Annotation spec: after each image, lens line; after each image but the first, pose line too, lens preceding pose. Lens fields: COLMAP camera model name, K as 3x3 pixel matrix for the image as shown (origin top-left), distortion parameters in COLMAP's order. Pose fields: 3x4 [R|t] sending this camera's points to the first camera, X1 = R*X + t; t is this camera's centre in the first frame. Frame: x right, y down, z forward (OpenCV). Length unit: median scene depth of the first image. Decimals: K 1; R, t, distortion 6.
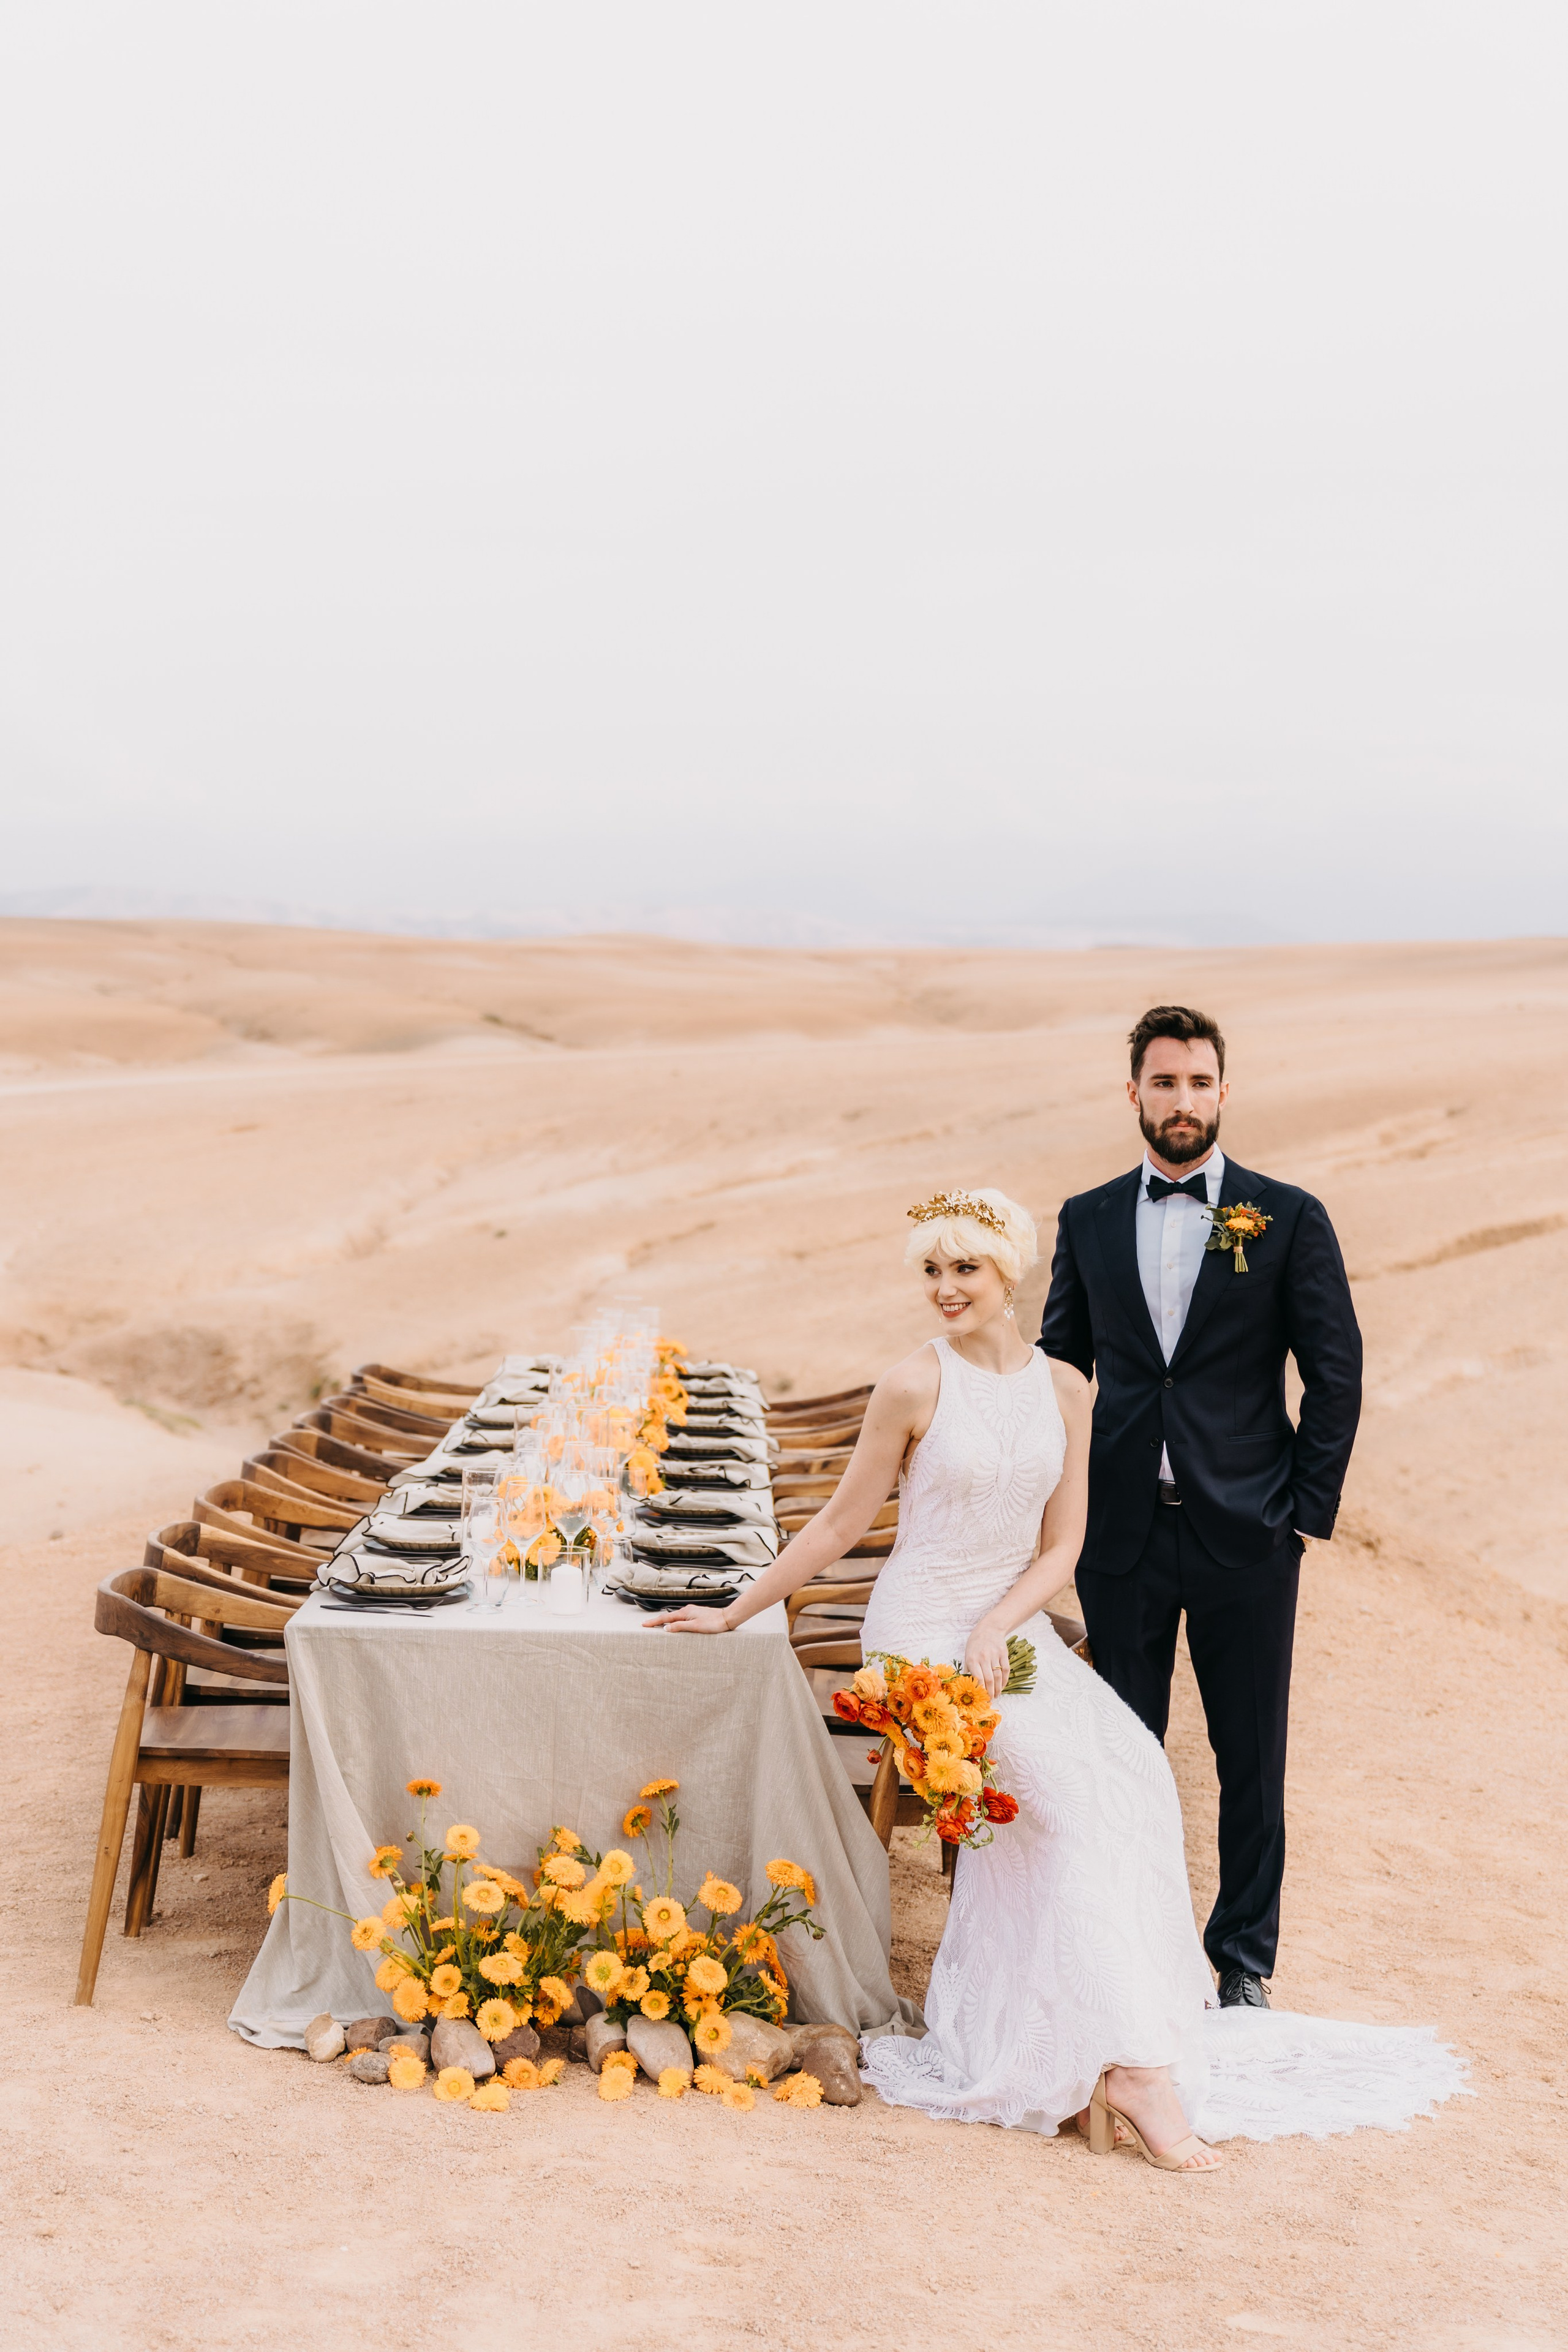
lens RADIAL K [[3006.8, 0, 784.0], [0, 3006.8, 1176.0], [0, 0, 1]] dist [0.019136, -0.014952]
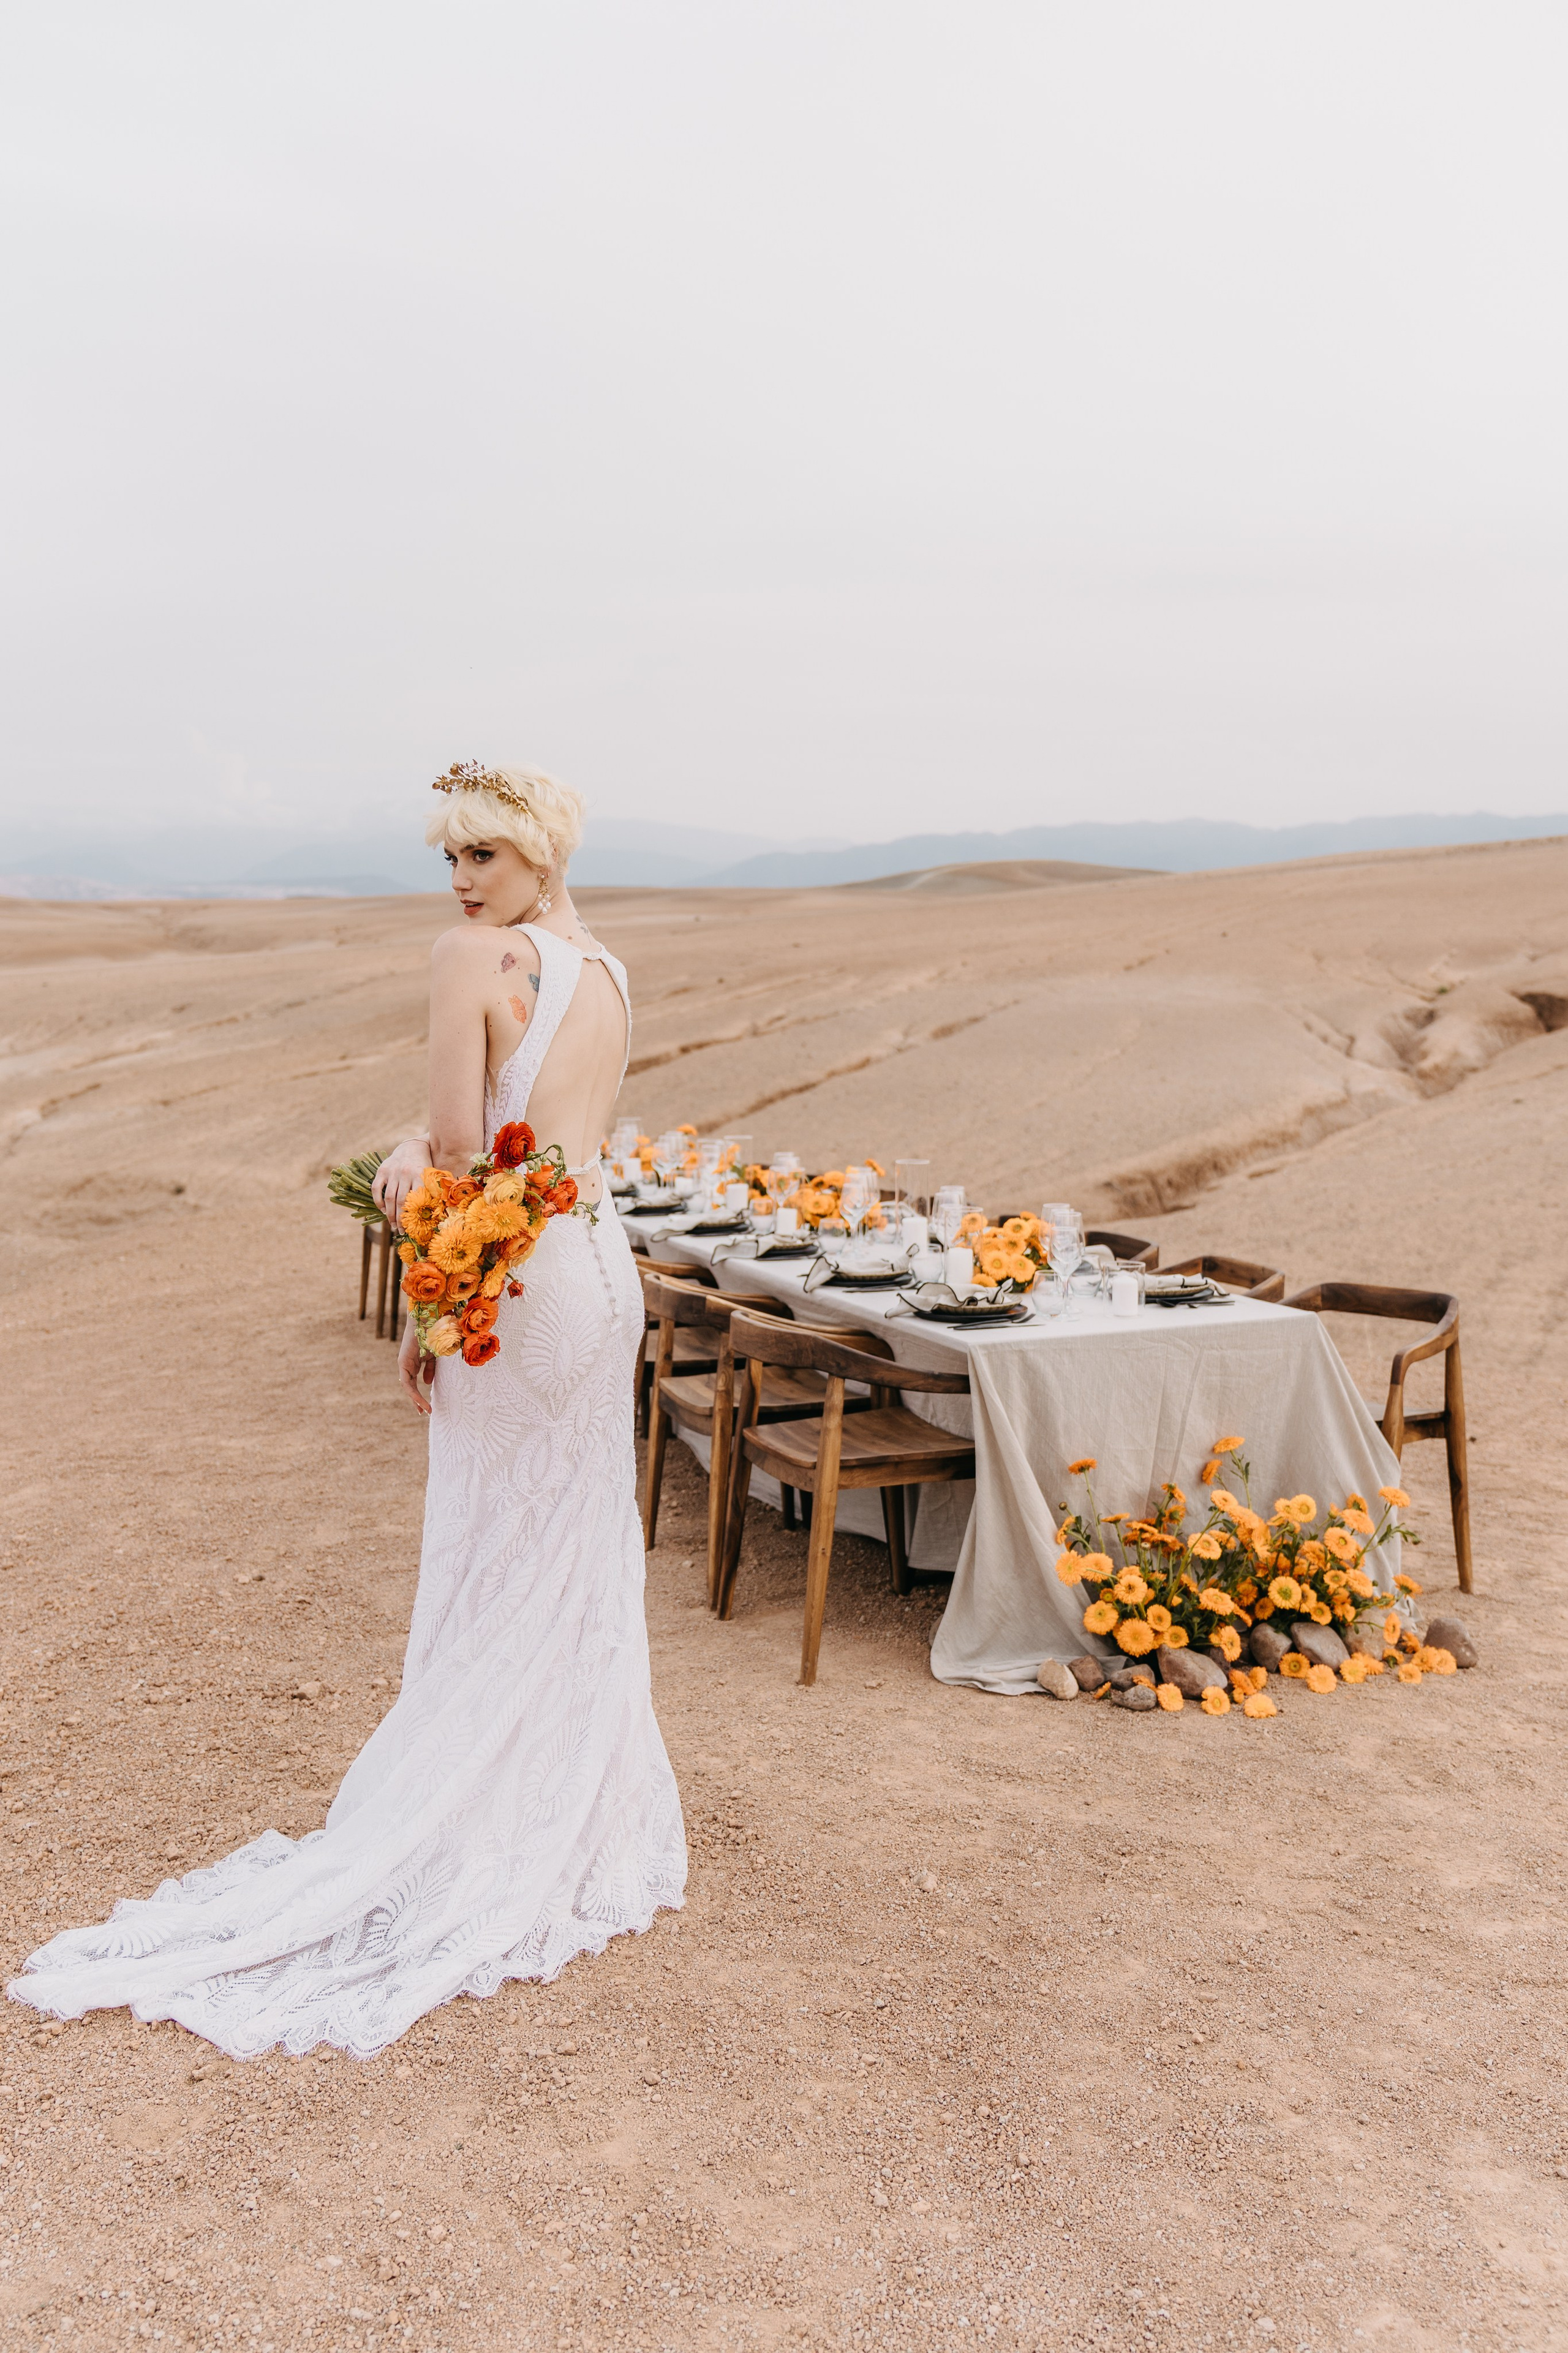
lens RADIAL K [[1891.9, 0, 774.5], [0, 1891.9, 1179.3], [0, 0, 1]] dist [-0.022918, 0.006251]
pose [[0.938850, -0.064970, 0.338141, -0.449106], [0.040086, 0.995983, 0.080067, 0.020905], [-0.341985, -0.061617, 0.937683, 0.311011]]
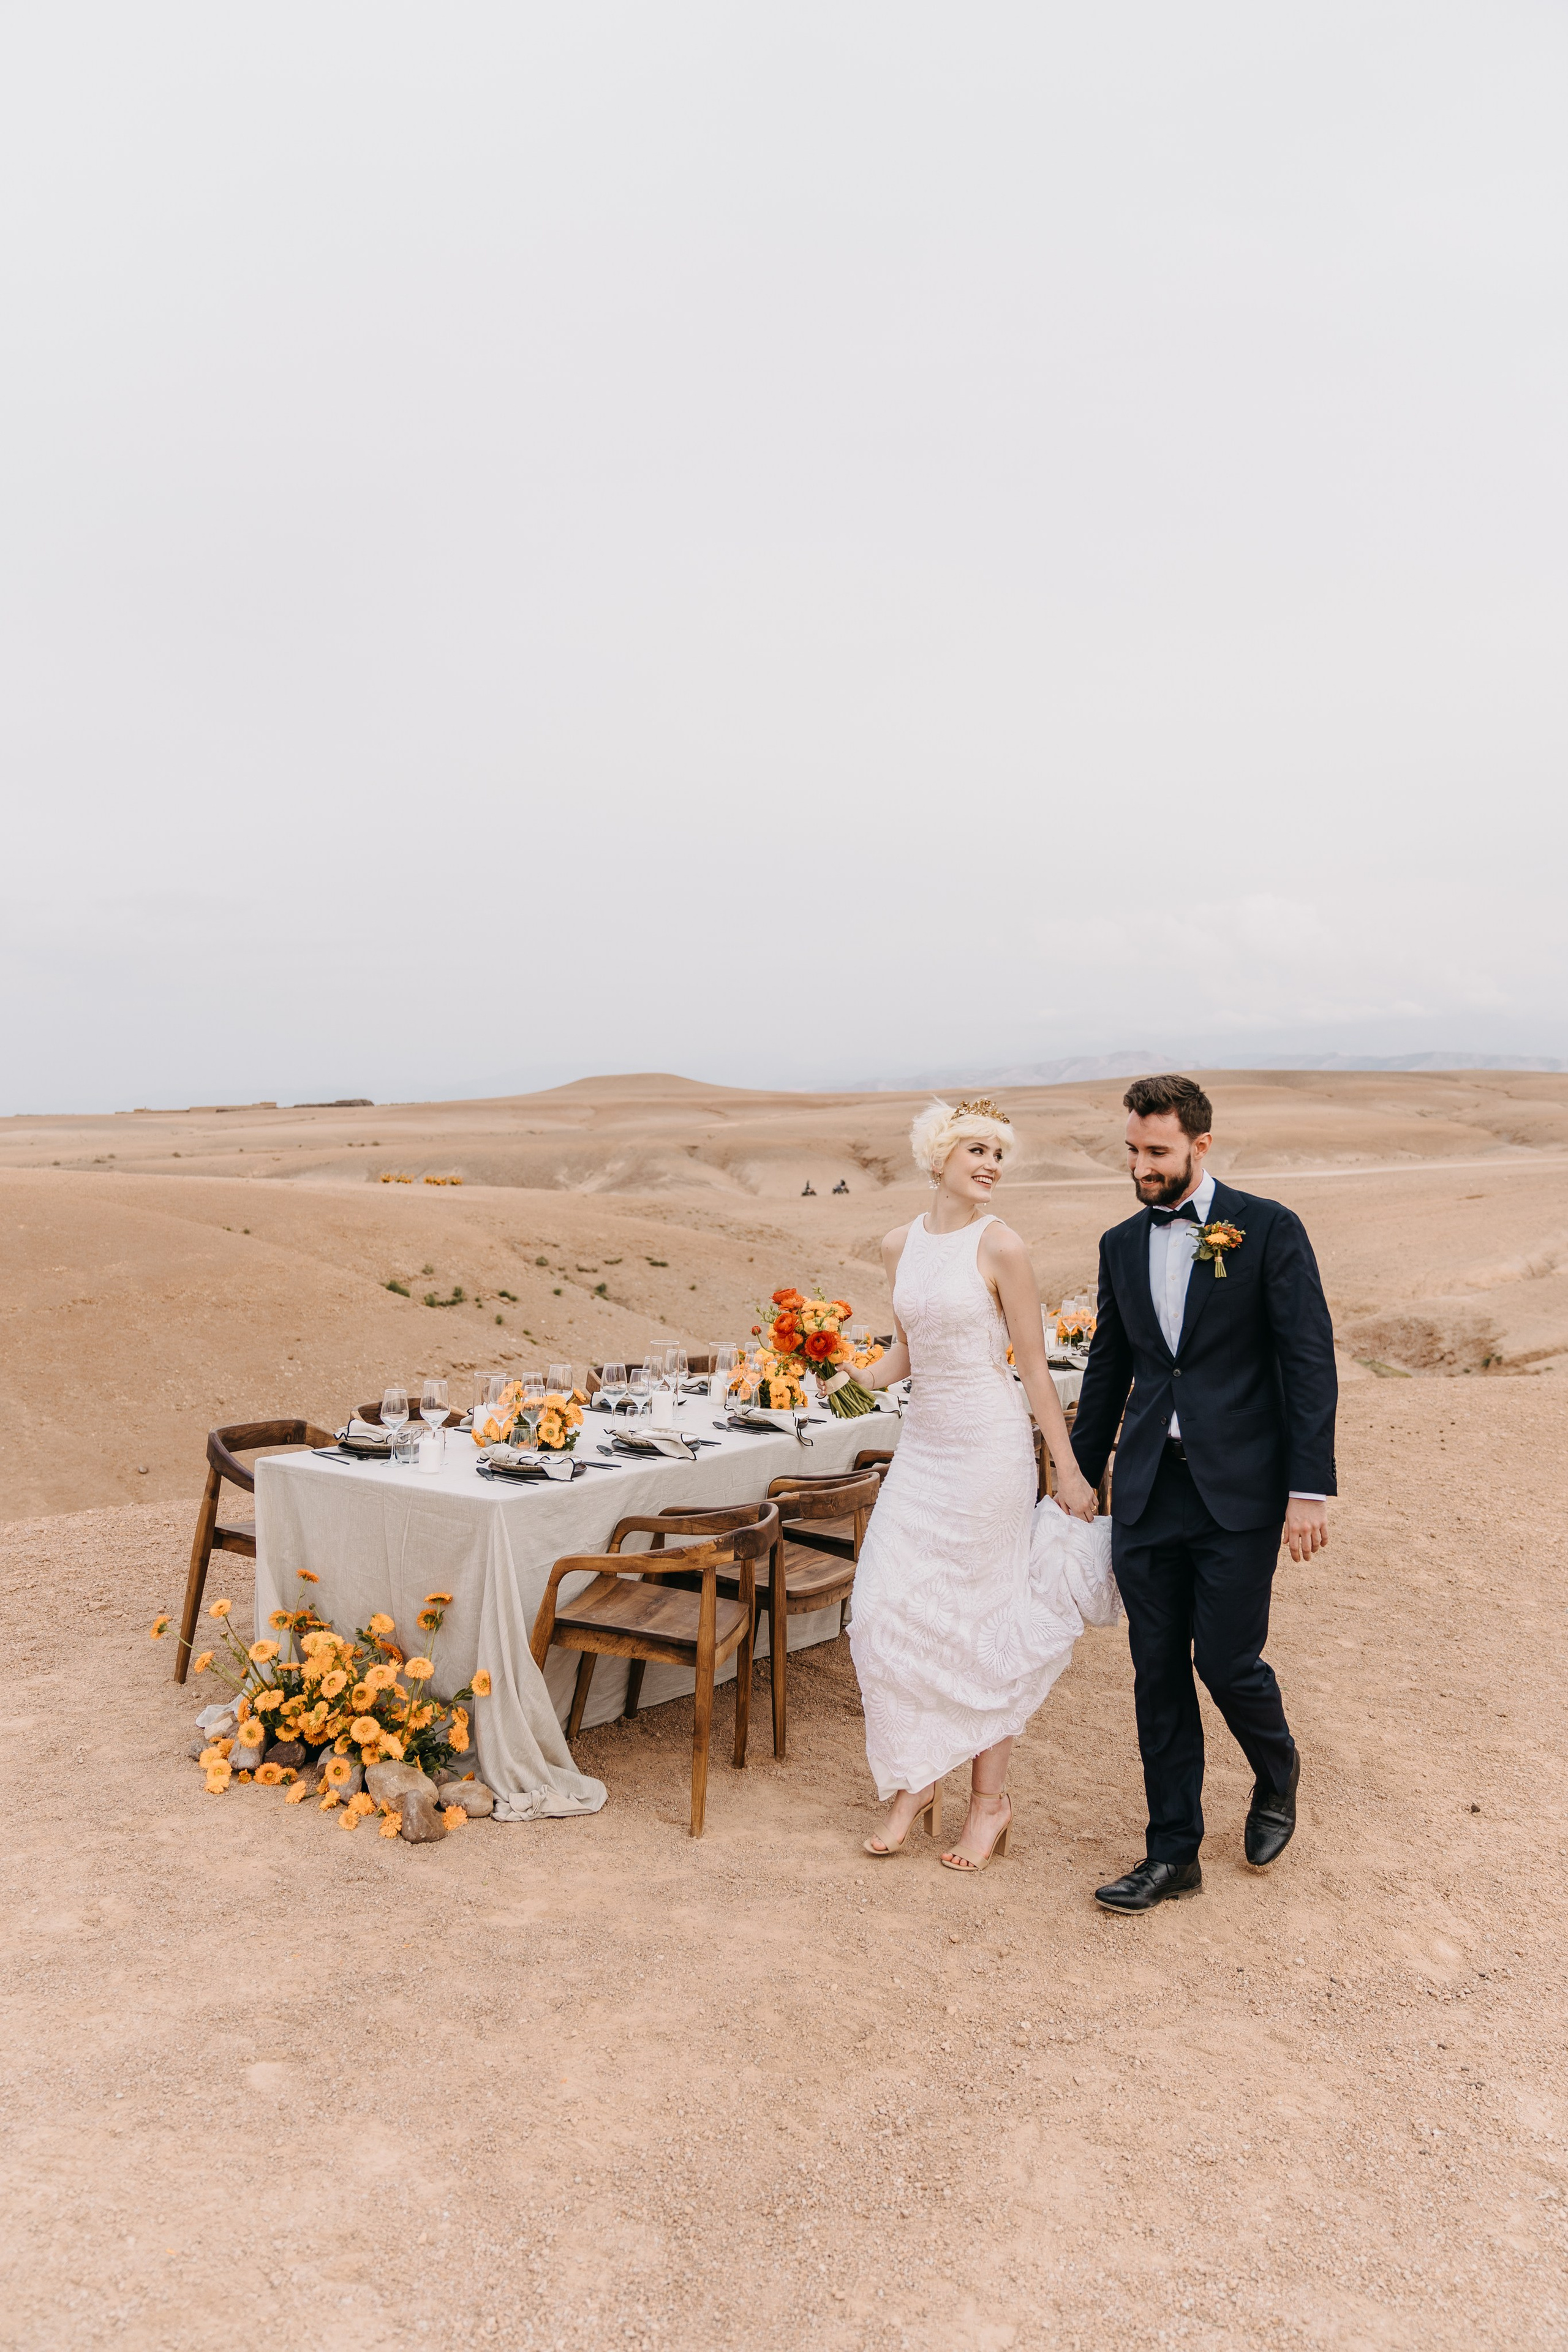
lens RADIAL K [[1751.5, 0, 770.6], [0, 1751.5, 1174.8], [0, 0, 1]] dist [-0.036286, 0.019402]
pose [[0.833036, 0.004977, -0.553197, 0.518800], [-0.020604, 0.999545, -0.022034, 0.014814], [0.552835, 0.029753, 0.832759, 0.360573]]
